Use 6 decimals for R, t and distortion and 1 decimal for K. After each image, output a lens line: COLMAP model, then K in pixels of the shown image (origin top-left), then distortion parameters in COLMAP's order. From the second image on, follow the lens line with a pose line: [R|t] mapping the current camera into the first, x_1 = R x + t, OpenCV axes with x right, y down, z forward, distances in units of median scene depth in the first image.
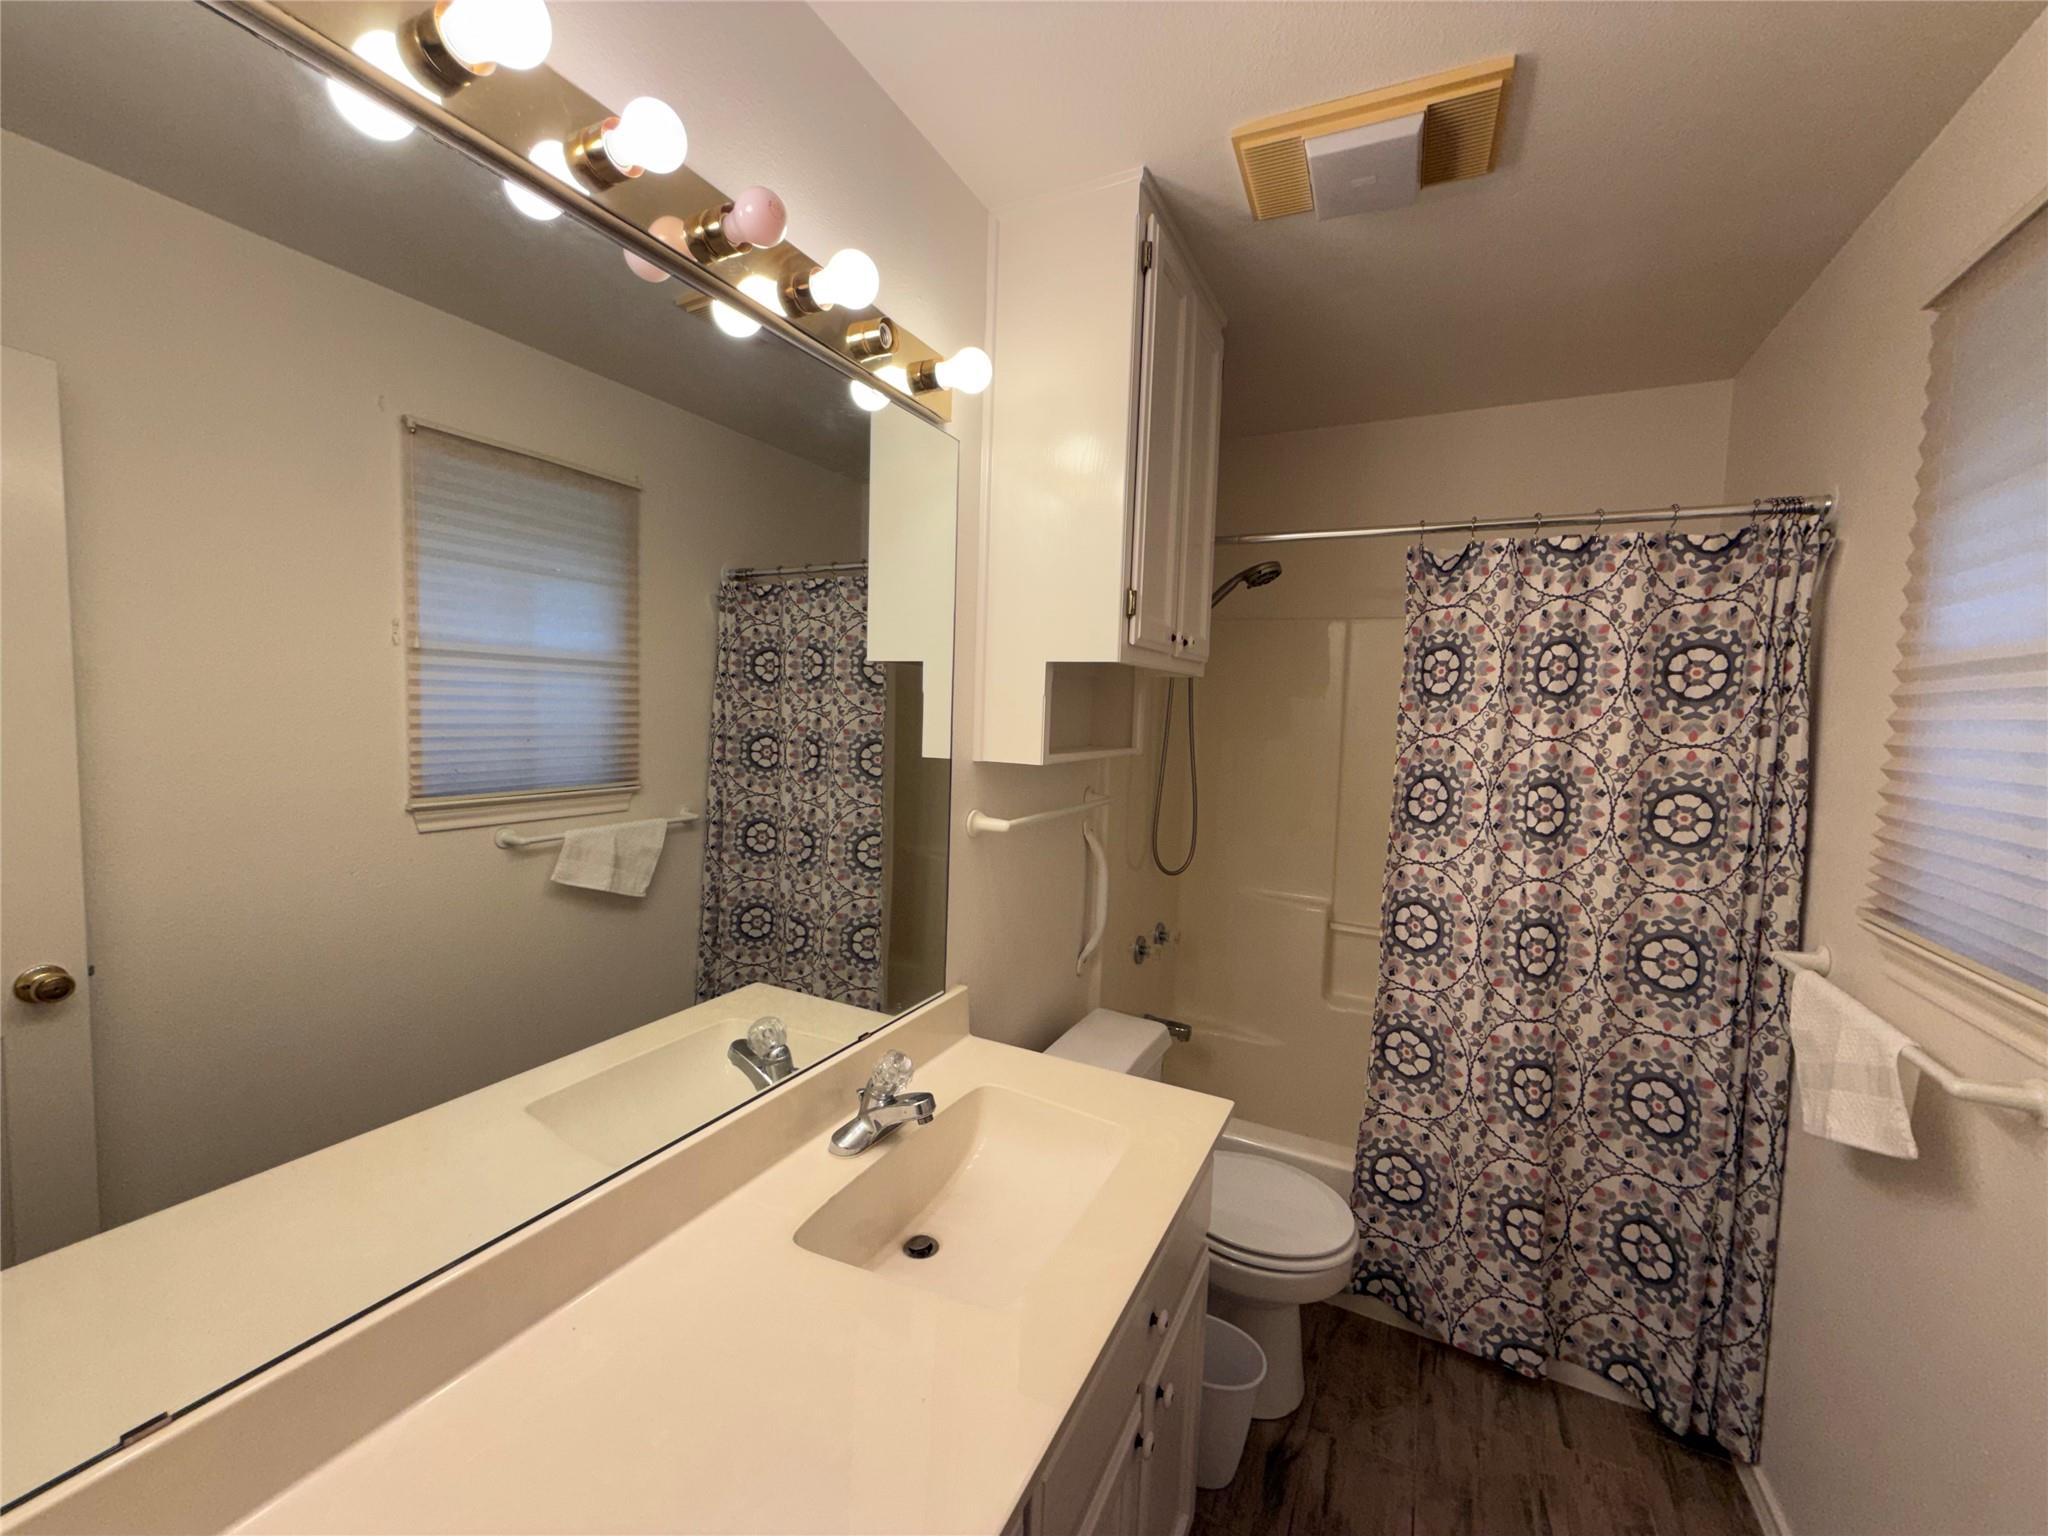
lens RADIAL K [[824.6, 0, 1021.3], [0, 824.6, 771.6], [0, 0, 1]] dist [0.003069, 0.000098]
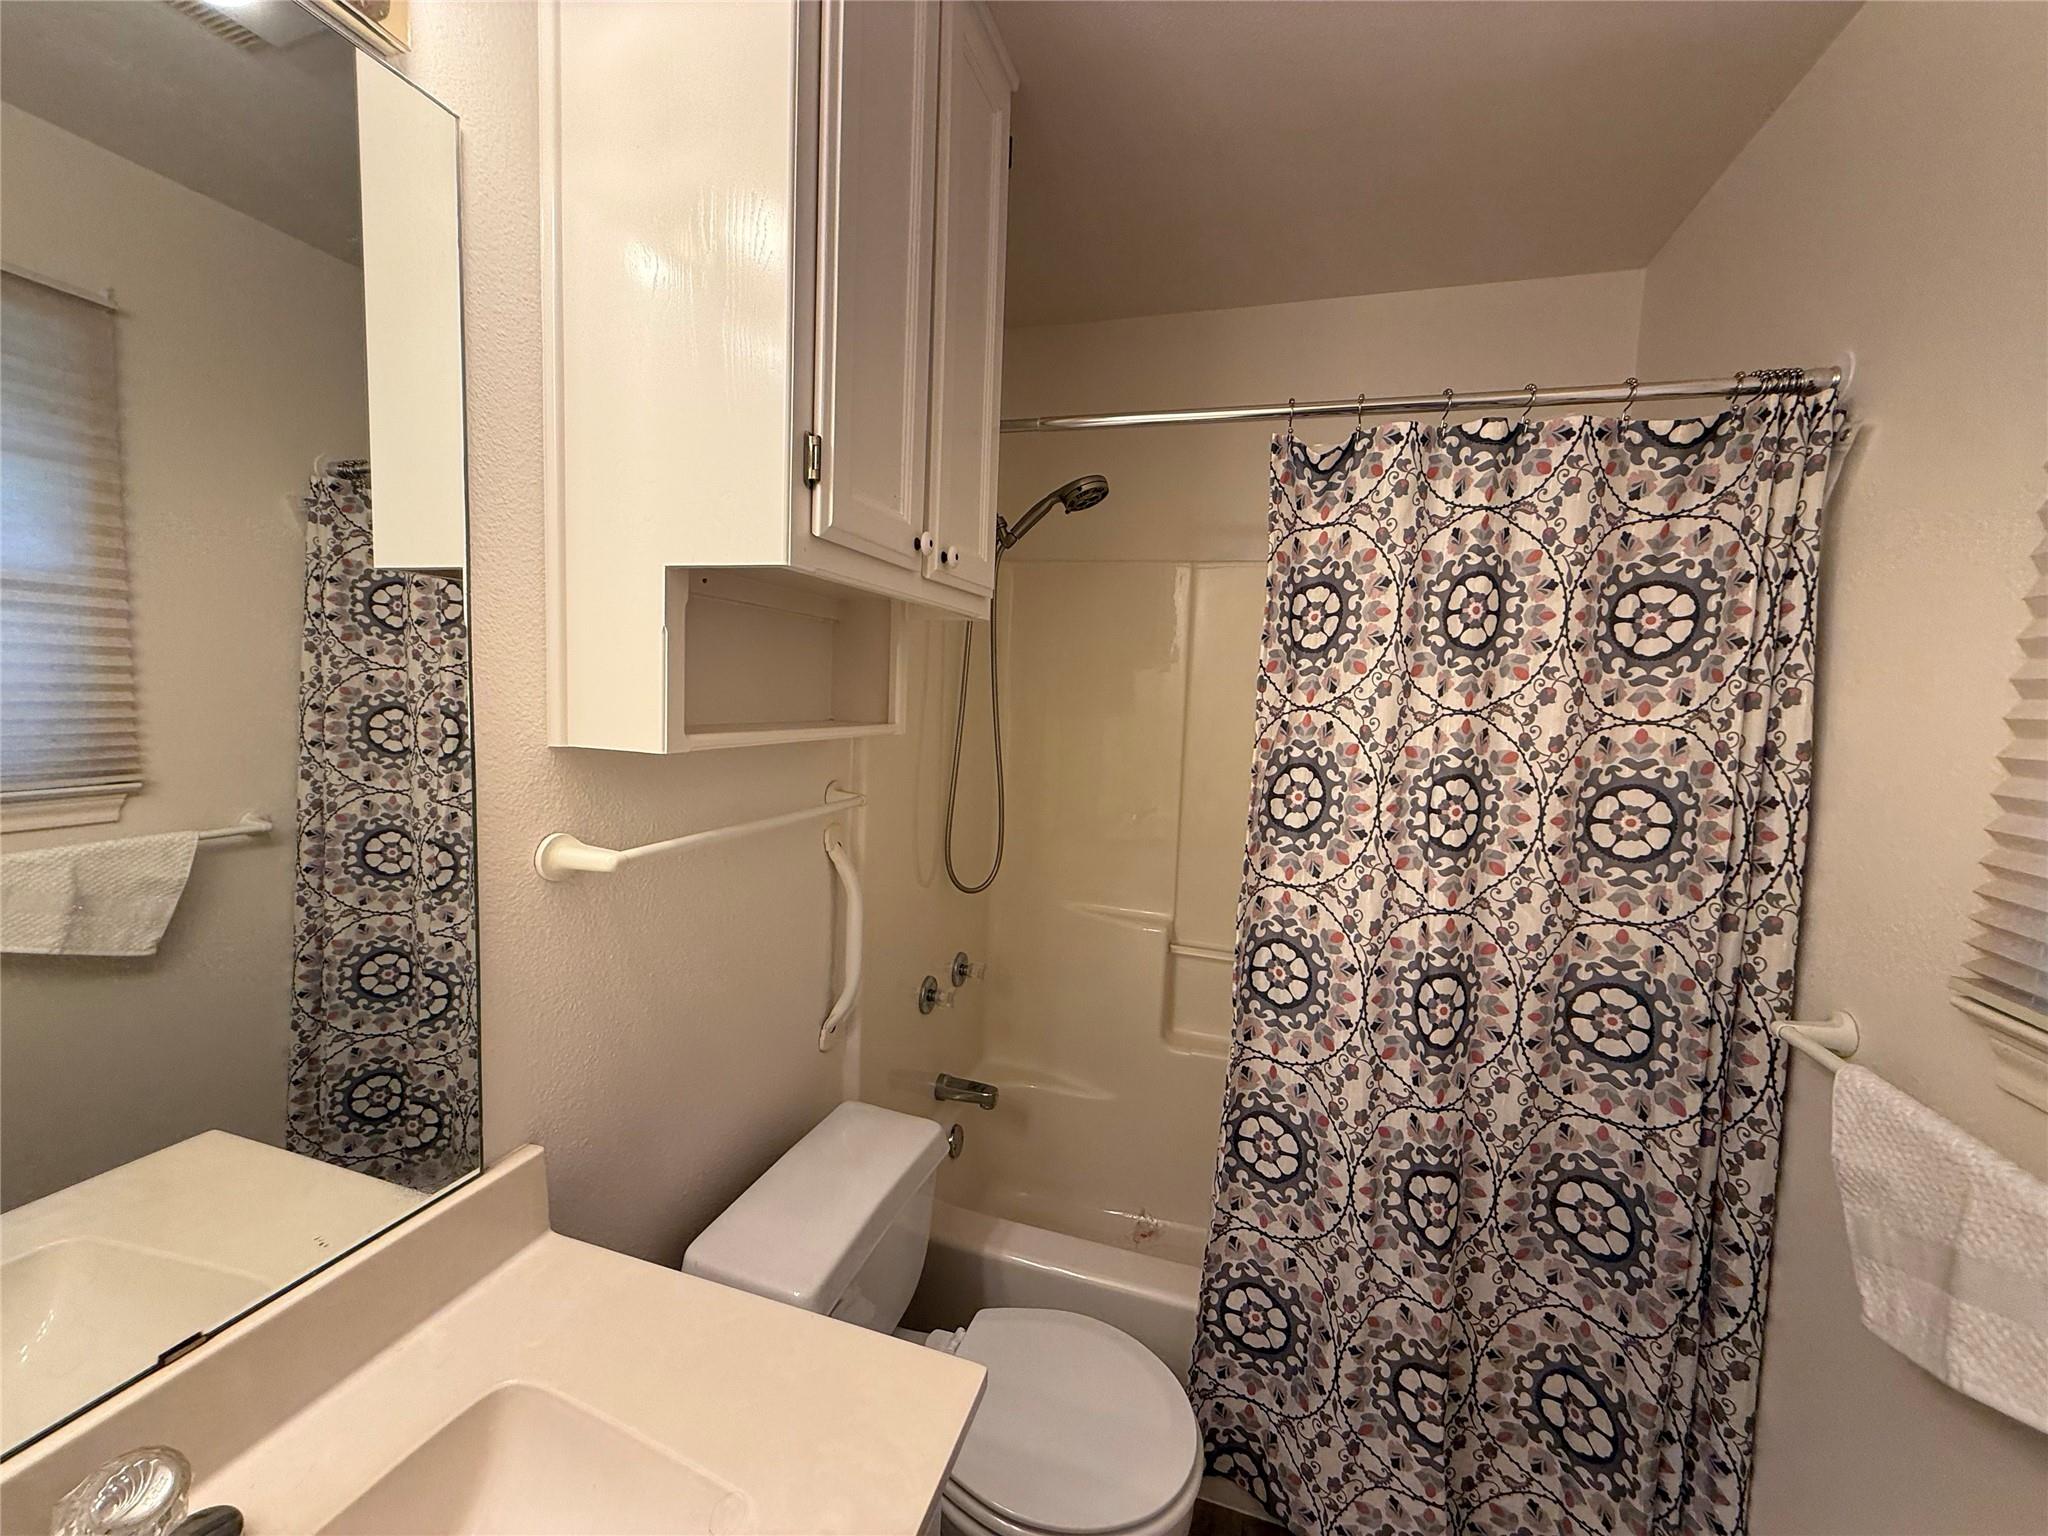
lens RADIAL K [[824.6, 0, 1022.4], [0, 824.6, 769.0], [0, 0, 1]] dist [0.003069, 0.000098]
pose [[0.986266, -0.006675, 0.165032, 0.151709], [0.003063, 0.999750, 0.022130, -0.007737], [-0.165138, -0.021320, 0.986040, 0.361161]]
